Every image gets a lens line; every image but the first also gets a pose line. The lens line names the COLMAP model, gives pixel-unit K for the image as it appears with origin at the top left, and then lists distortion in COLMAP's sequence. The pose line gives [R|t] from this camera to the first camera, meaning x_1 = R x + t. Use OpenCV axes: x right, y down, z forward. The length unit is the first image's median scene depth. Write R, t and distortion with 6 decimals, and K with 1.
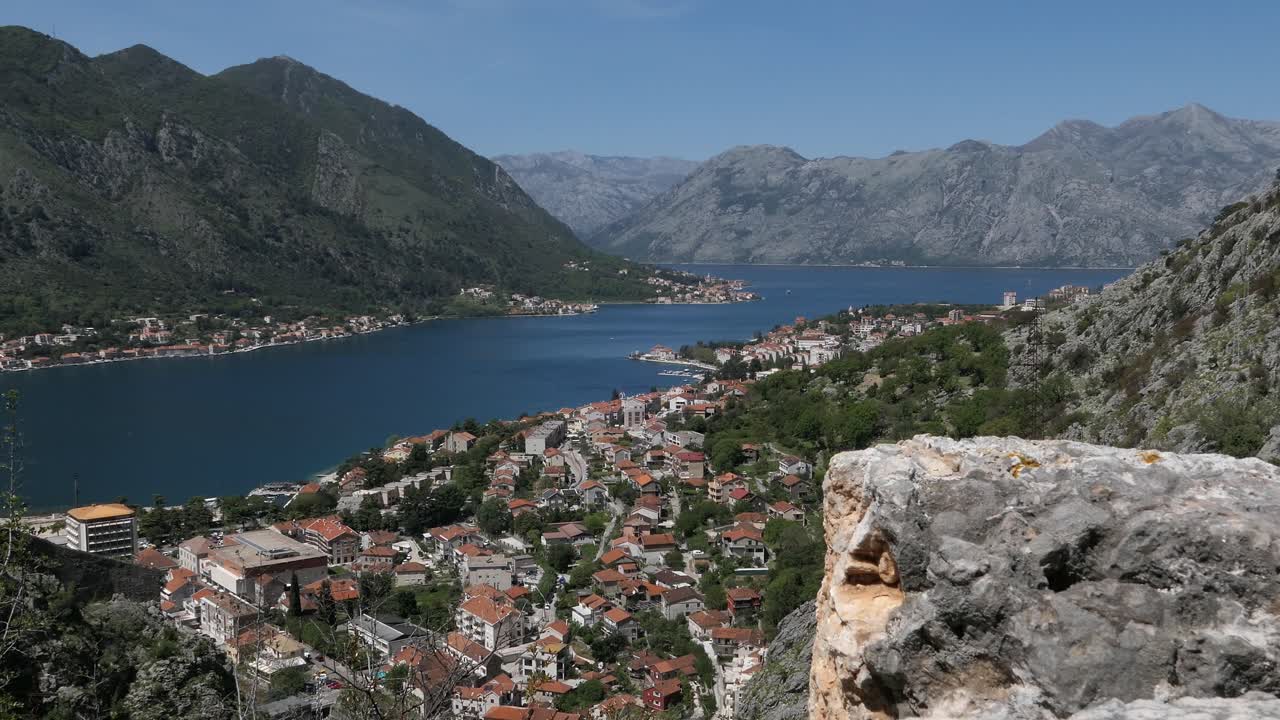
lens RADIAL K [[1257.7, 0, 643.9], [0, 1257.7, 363.6], [0, 0, 1]] dist [-0.009331, 0.000000]
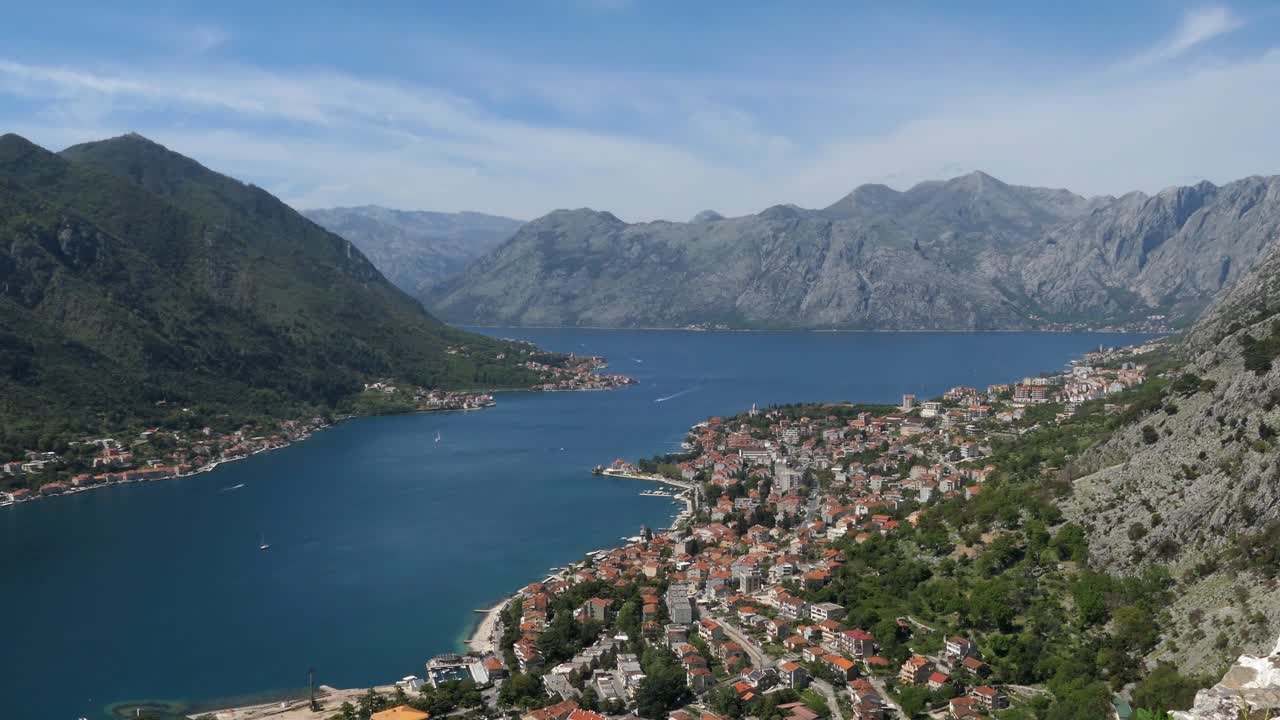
lens RADIAL K [[1257.7, 0, 629.0], [0, 1257.7, 357.9], [0, 0, 1]] dist [-0.009331, 0.000000]
pose [[0.988563, -0.011168, 0.150391, -0.066829], [0.017604, 0.998982, -0.041537, -0.027018], [-0.149774, 0.043710, 0.987754, -0.032030]]
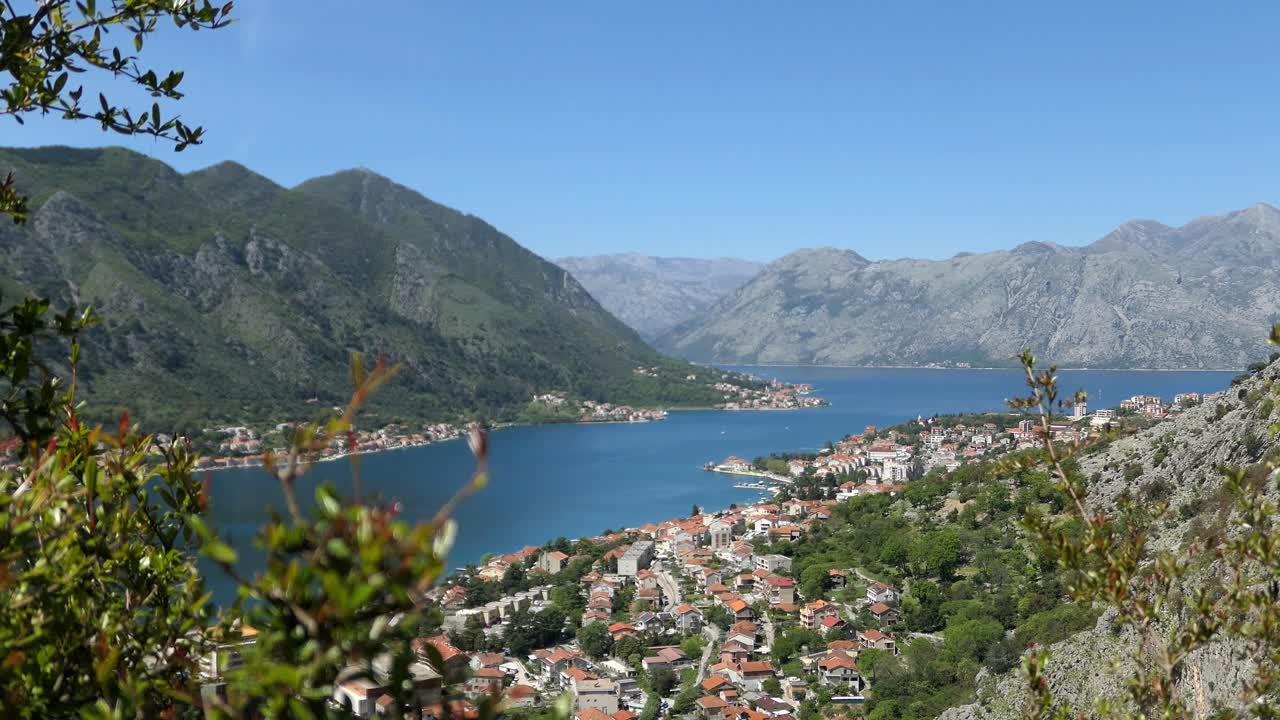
lens RADIAL K [[1257.7, 0, 647.8], [0, 1257.7, 371.5], [0, 0, 1]] dist [-0.009331, 0.000000]
pose [[0.998944, -0.000007, -0.045948, -0.004664], [-0.003303, 0.997401, -0.071974, -0.004621], [0.045829, 0.072050, 0.996348, -0.010988]]
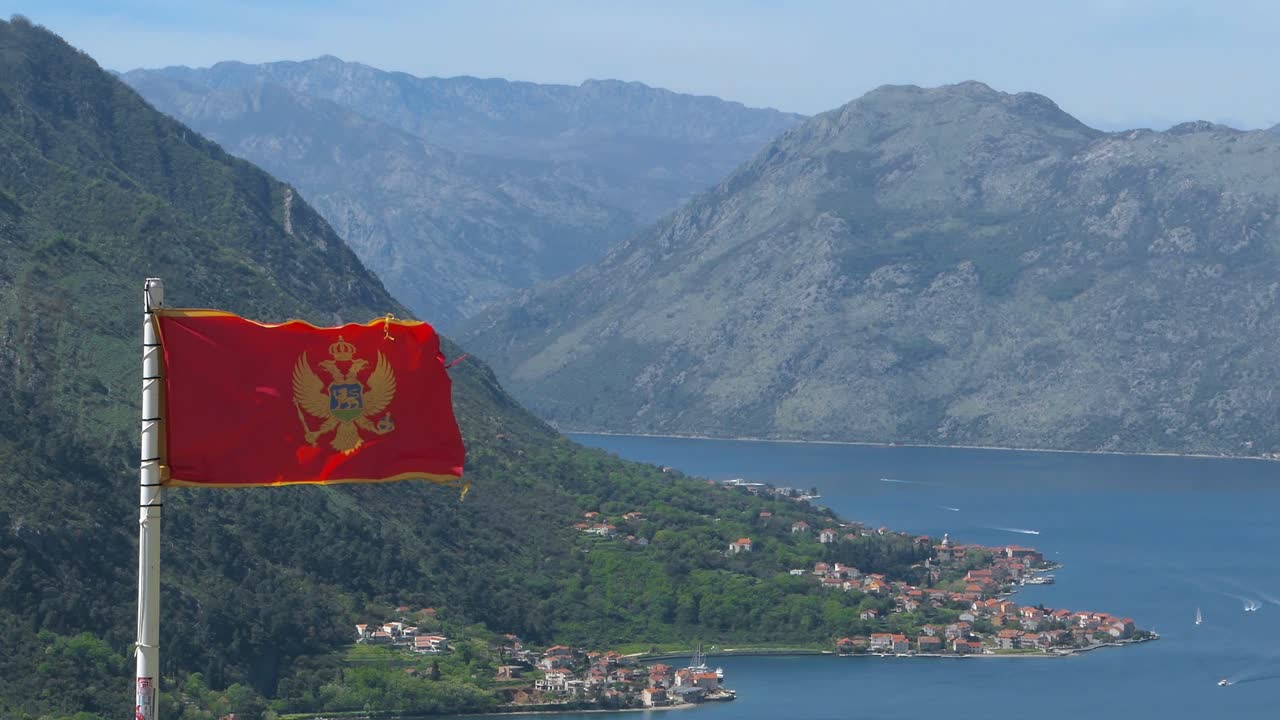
lens RADIAL K [[3835.3, 0, 631.7], [0, 3835.3, 359.1], [0, 0, 1]] dist [-0.012346, 0.000000]
pose [[0.999276, 0.016182, 0.034444, -0.082450], [-0.013230, 0.996354, -0.084278, -0.034424], [-0.035682, 0.083761, 0.995847, -0.053790]]
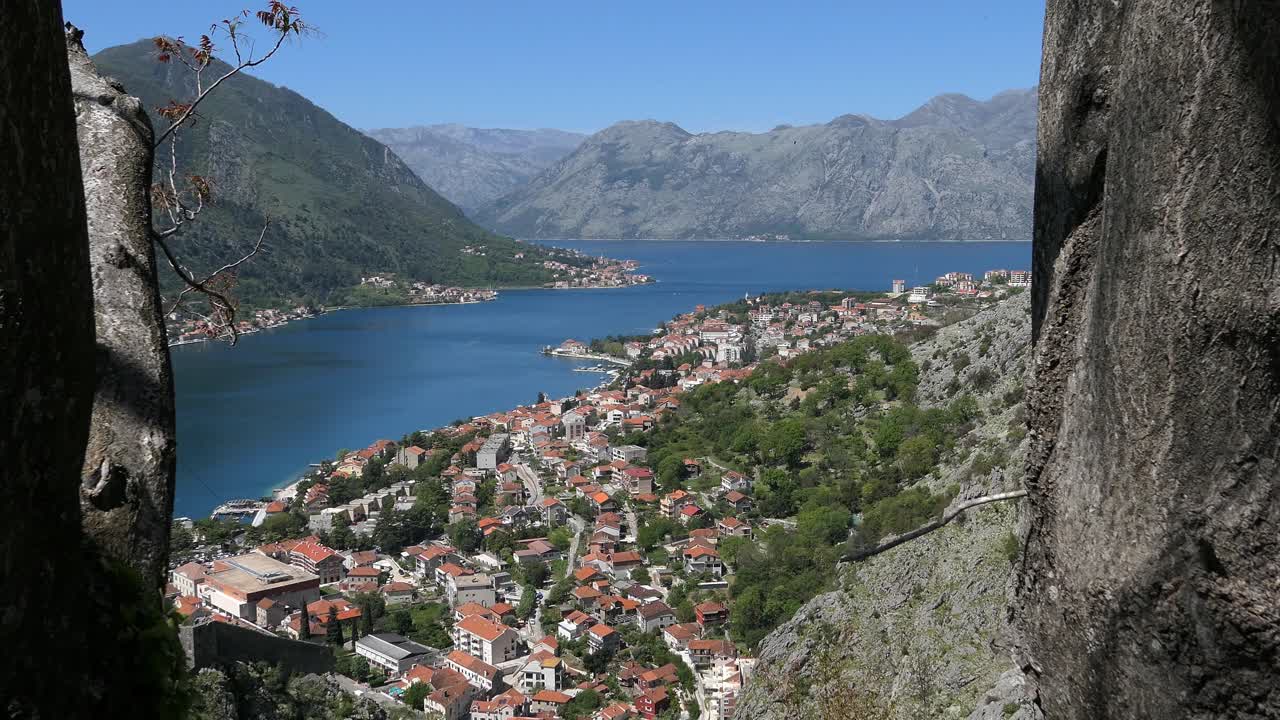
lens RADIAL K [[1257.7, 0, 637.4], [0, 1257.7, 363.6], [0, 0, 1]] dist [-0.009331, 0.000000]
pose [[0.996077, -0.018609, 0.086511, -0.010698], [0.016592, 0.999575, 0.023967, -0.008896], [-0.086920, -0.022438, 0.995963, -0.017640]]
